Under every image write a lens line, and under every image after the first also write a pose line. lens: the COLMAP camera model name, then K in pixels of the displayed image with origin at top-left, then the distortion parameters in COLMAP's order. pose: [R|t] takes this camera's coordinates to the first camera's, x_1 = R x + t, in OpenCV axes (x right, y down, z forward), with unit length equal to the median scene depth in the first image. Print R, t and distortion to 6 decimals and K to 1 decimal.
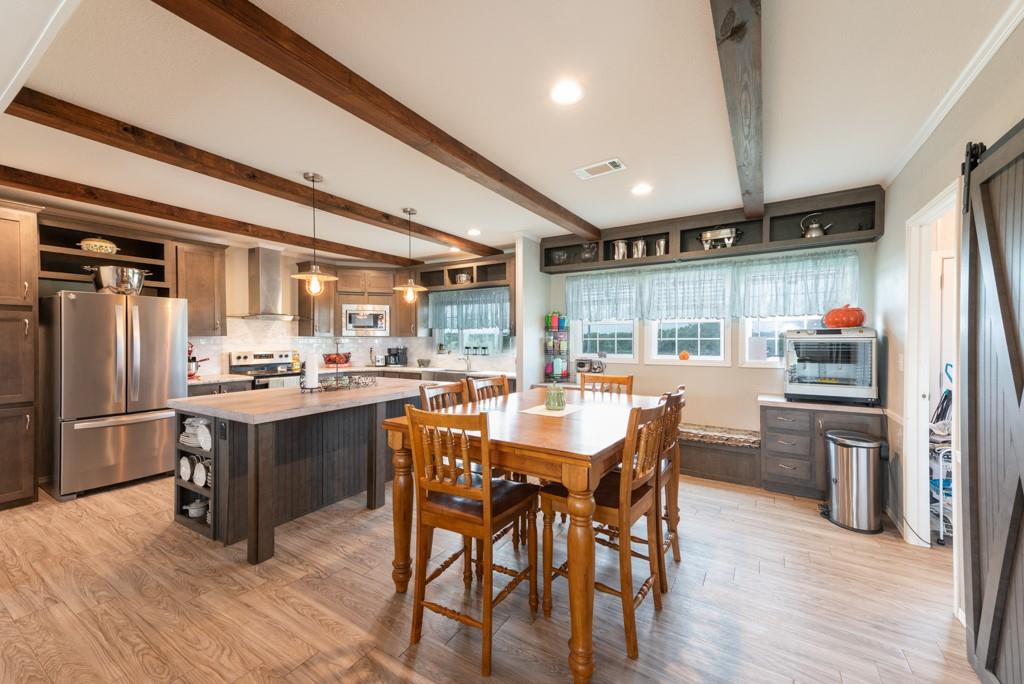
lens RADIAL K [[408.0, 0, 523.9], [0, 408.0, 340.4], [0, 0, 1]] dist [0.017473, 0.001725]
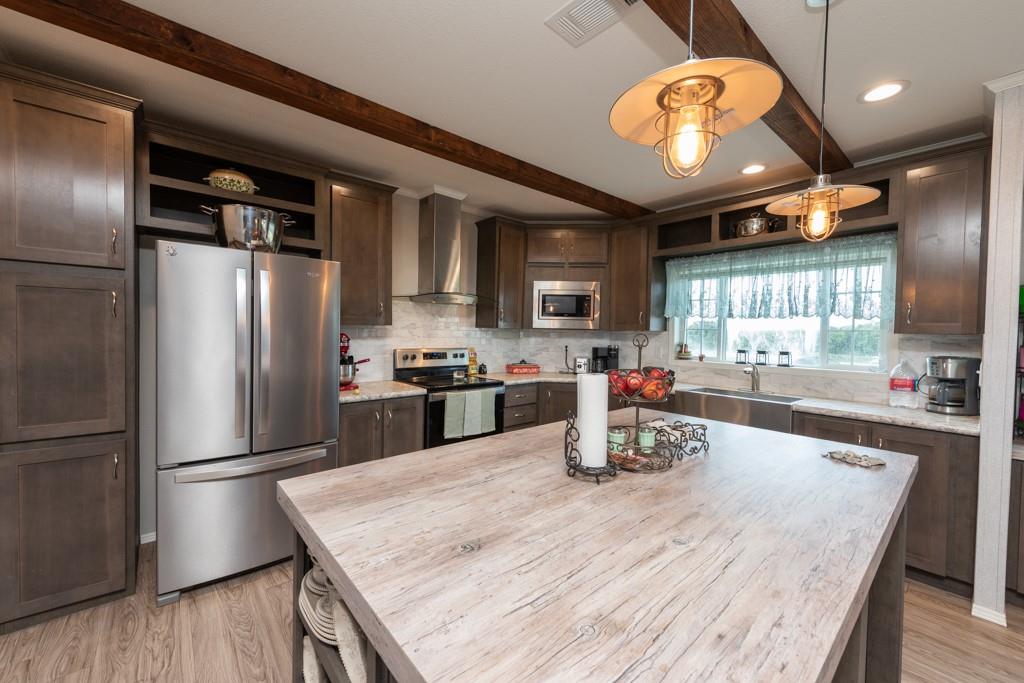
lens RADIAL K [[408.0, 0, 508.0], [0, 408.0, 339.6], [0, 0, 1]] dist [0.017473, 0.001725]
pose [[0.947823, 0.022365, -0.318012, -0.315300], [-0.019031, 0.999727, 0.013588, -0.000084], [0.318229, -0.006827, 0.947989, 0.410206]]
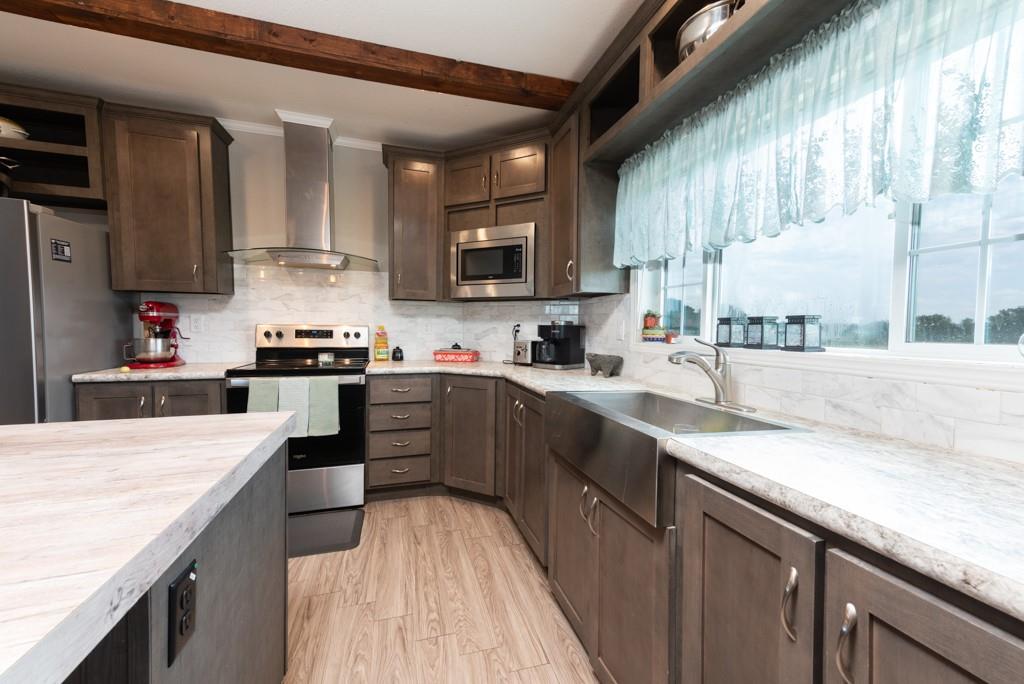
lens RADIAL K [[408.0, 0, 521.1], [0, 408.0, 339.7], [0, 0, 1]] dist [0.017473, 0.001725]
pose [[0.737941, 0.027206, -0.674316, -0.063750], [-0.015932, 0.999611, 0.022895, 0.030977], [0.674677, -0.006152, 0.738088, 0.823446]]
